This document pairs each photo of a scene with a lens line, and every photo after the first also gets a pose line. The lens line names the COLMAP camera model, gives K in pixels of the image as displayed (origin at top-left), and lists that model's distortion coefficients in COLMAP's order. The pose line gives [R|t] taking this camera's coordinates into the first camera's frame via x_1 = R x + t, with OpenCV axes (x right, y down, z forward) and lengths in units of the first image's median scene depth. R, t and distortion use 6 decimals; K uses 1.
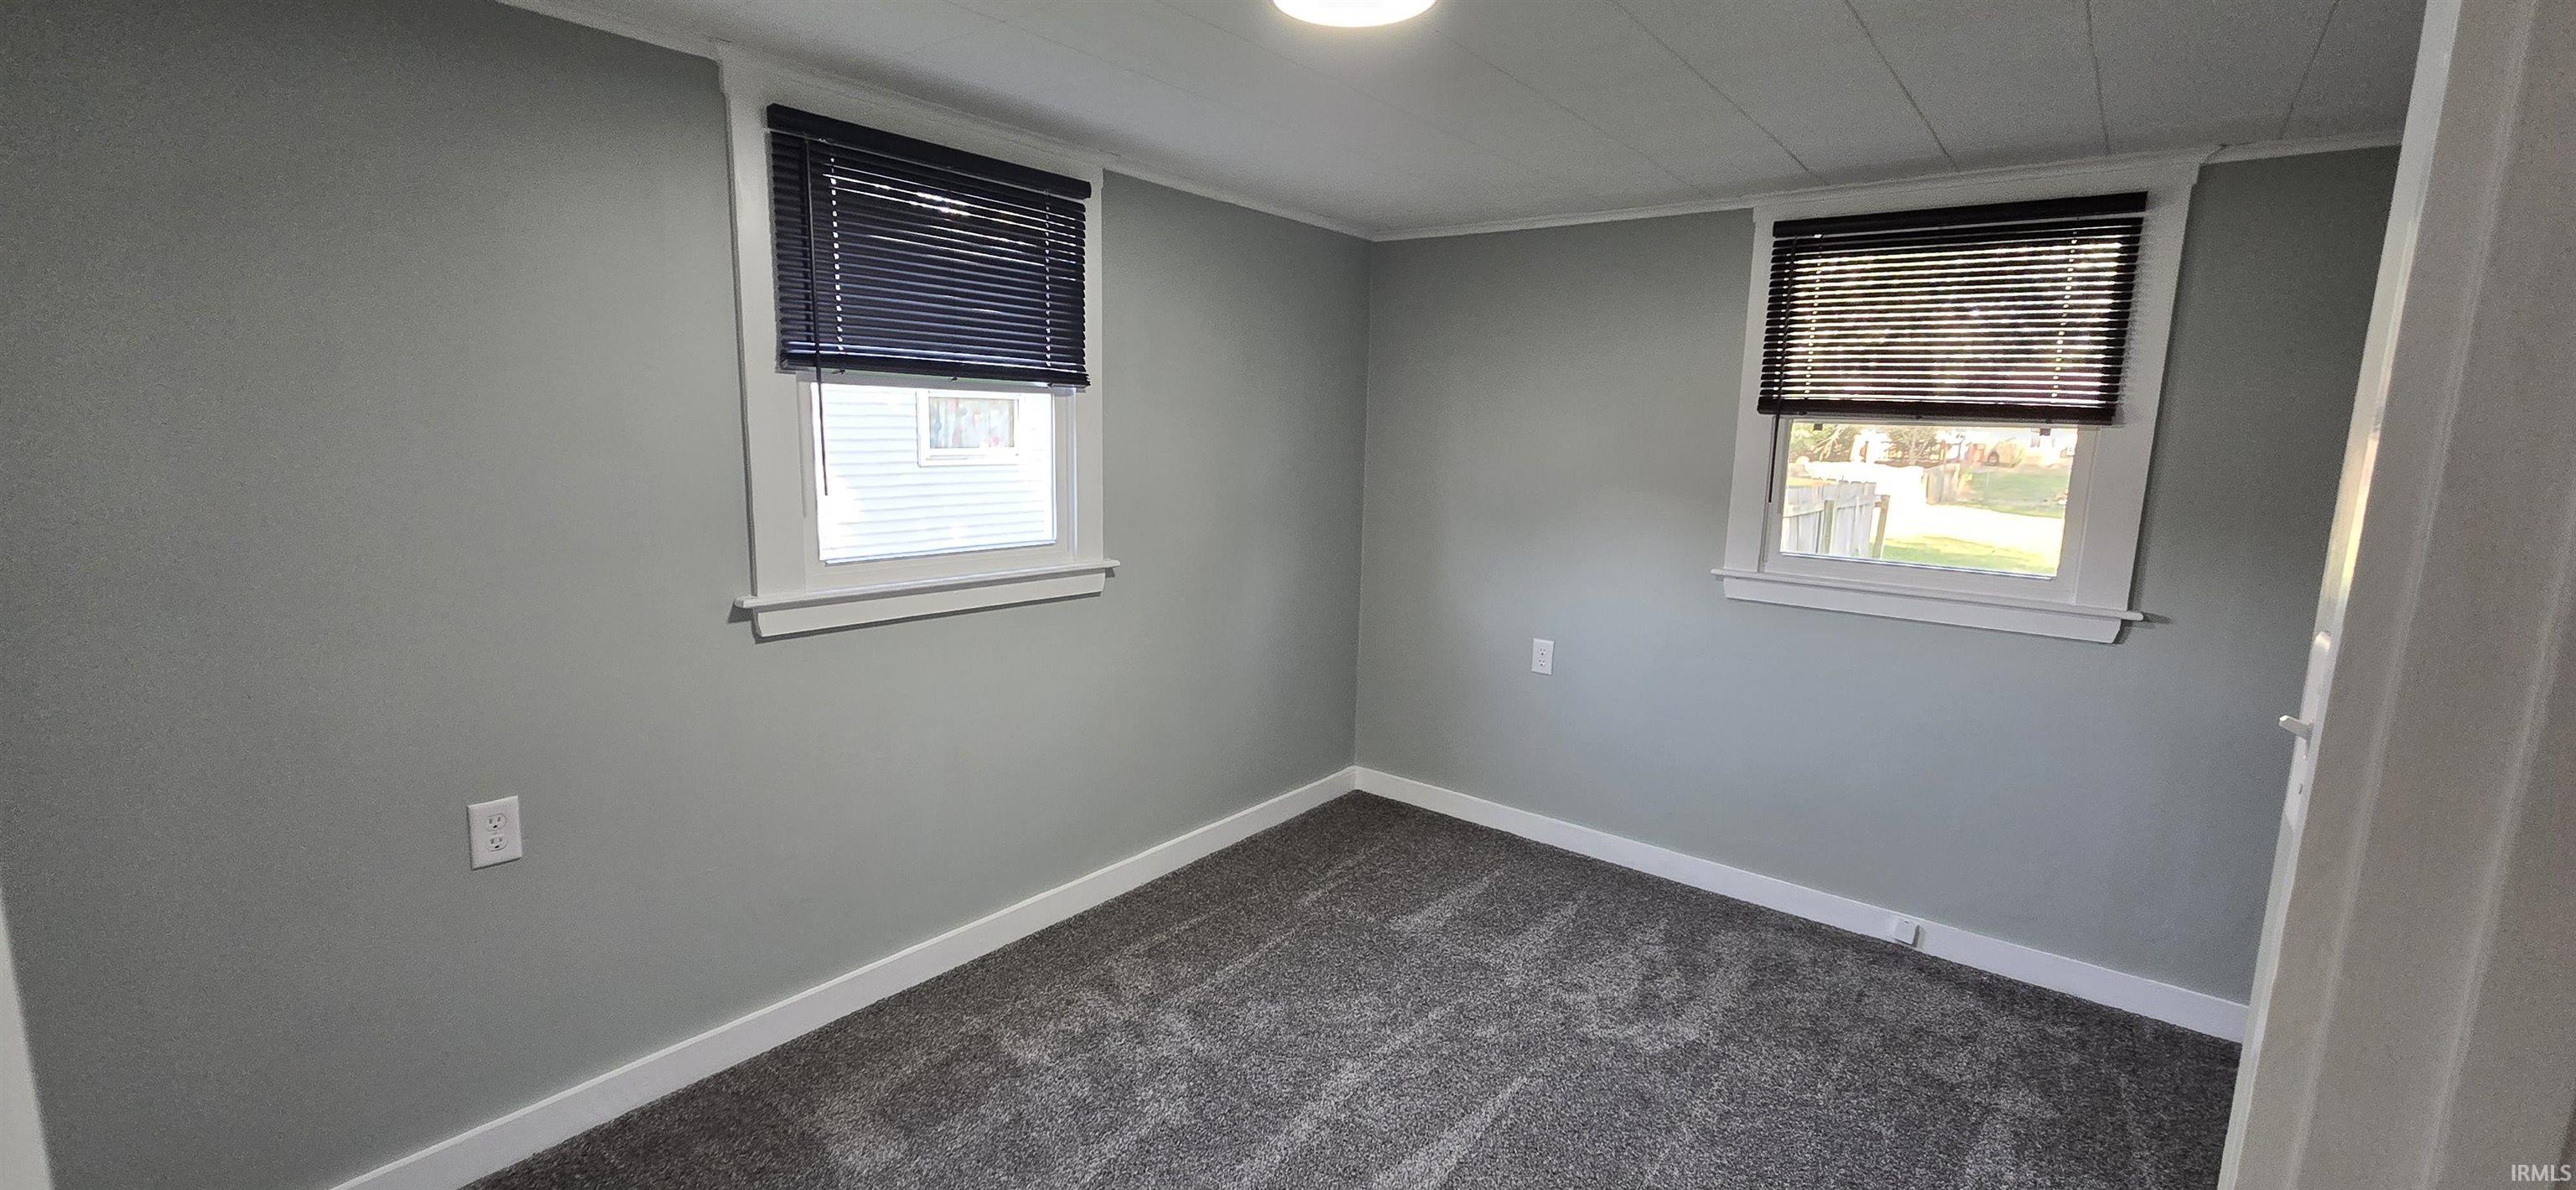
lens RADIAL K [[1046.3, 0, 1289.9], [0, 1046.3, 522.9], [0, 0, 1]] dist [0.017299, 0.000065]
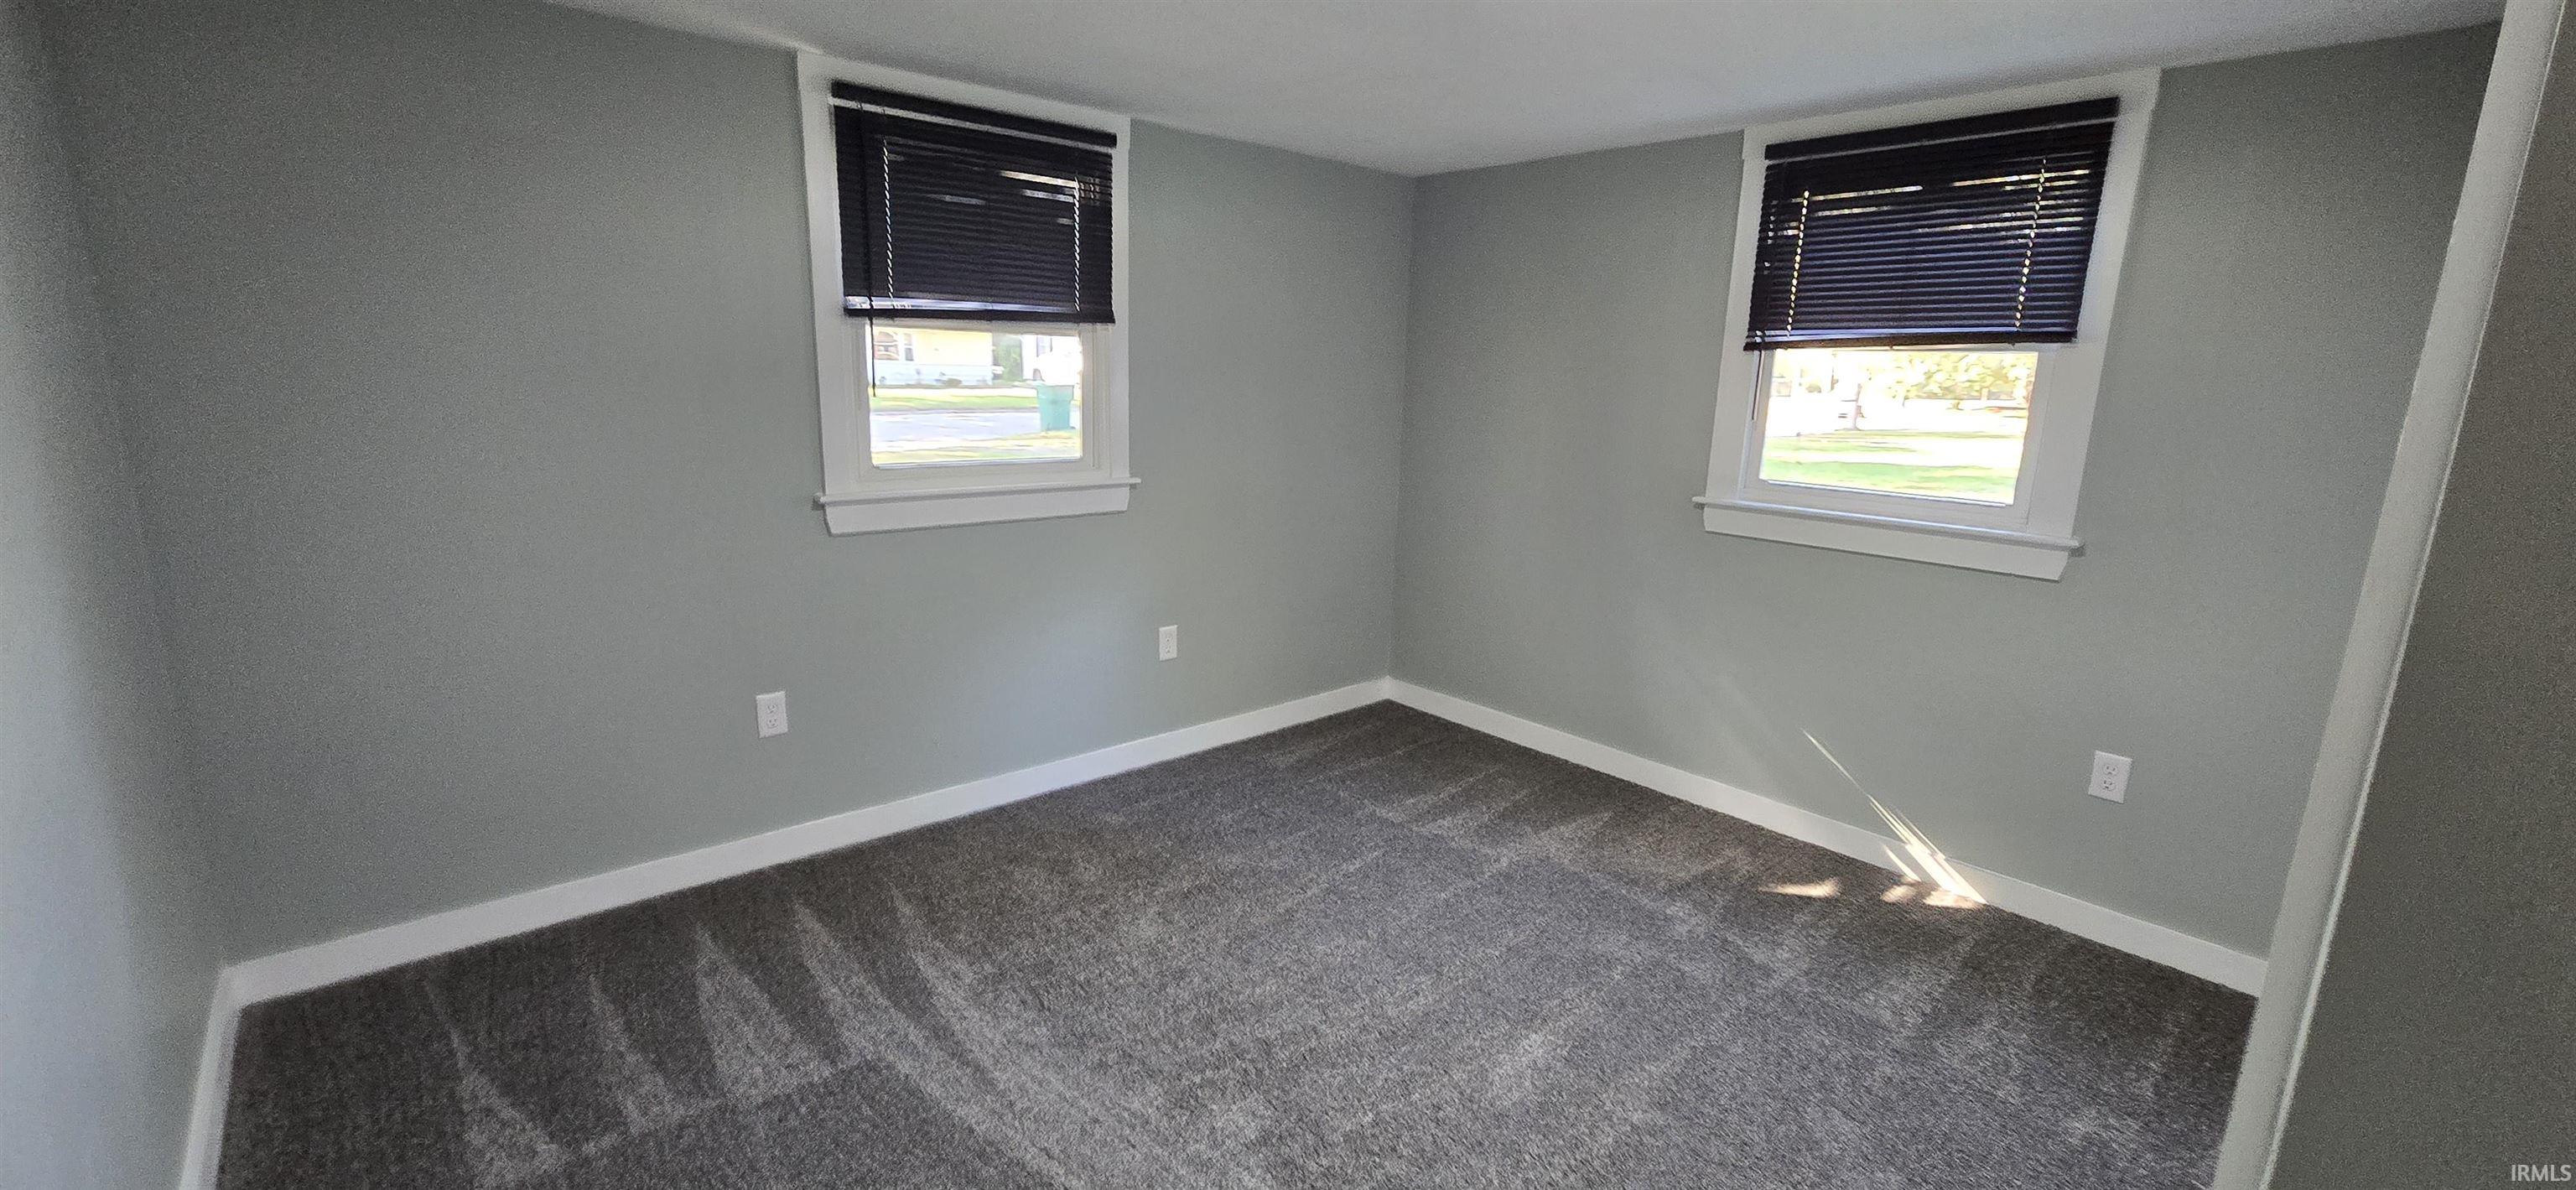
lens RADIAL K [[1044.9, 0, 1283.2], [0, 1044.9, 592.4], [0, 0, 1]] dist [0.001280, 0.000196]
pose [[0.976289, 0.037668, -0.213168, 0.239400], [-0.015097, 0.994195, 0.106533, 0.034777], [0.215943, -0.100789, 0.971190, -0.097273]]
